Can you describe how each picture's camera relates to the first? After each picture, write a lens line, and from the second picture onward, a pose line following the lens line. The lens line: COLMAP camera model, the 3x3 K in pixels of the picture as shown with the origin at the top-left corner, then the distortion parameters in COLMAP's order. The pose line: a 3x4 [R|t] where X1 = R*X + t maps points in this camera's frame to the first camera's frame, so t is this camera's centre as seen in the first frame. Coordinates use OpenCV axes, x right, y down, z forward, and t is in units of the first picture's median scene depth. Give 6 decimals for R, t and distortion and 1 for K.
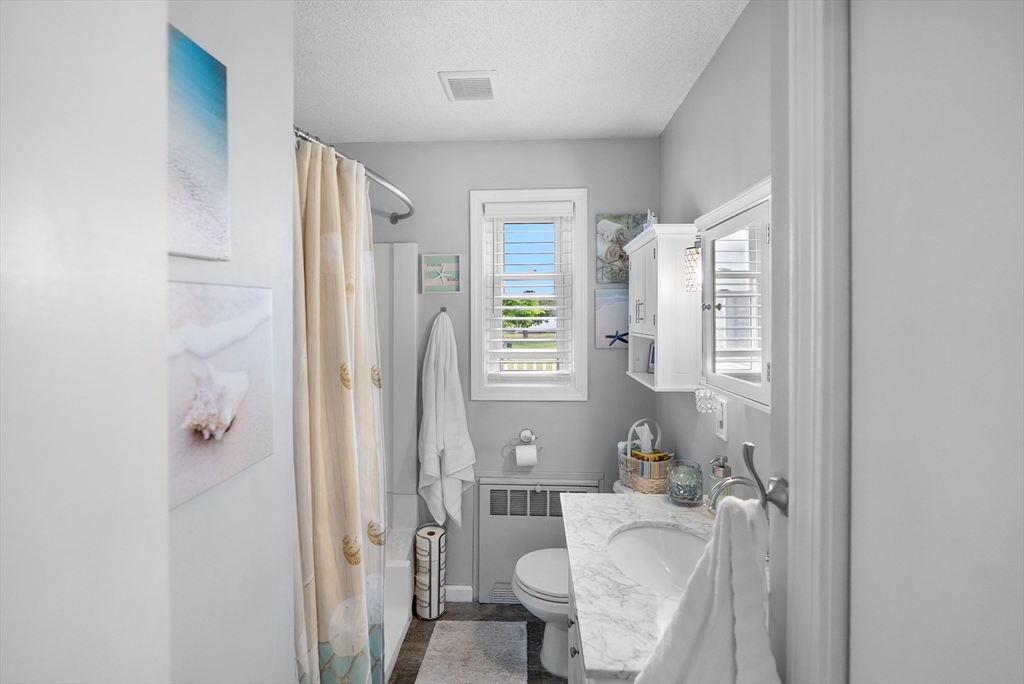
lens RADIAL K [[452.9, 0, 508.5], [0, 452.9, 331.1], [0, 0, 1]] dist [-0.042242, 0.014592]
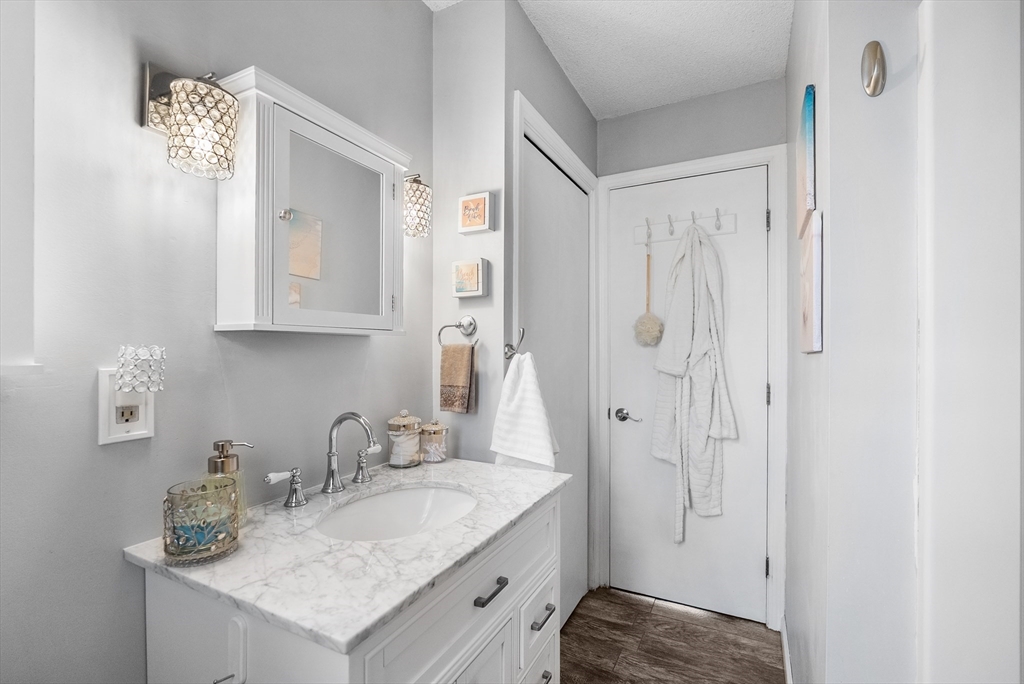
lens RADIAL K [[457.8, 0, 509.9], [0, 457.8, 346.2], [0, 0, 1]] dist [-0.003699, -0.000317]
pose [[-0.912760, -0.001967, 0.408492, -0.175973], [-0.000297, 0.999991, 0.004152, 0.142085], [-0.408497, 0.003668, -0.912752, 1.461770]]
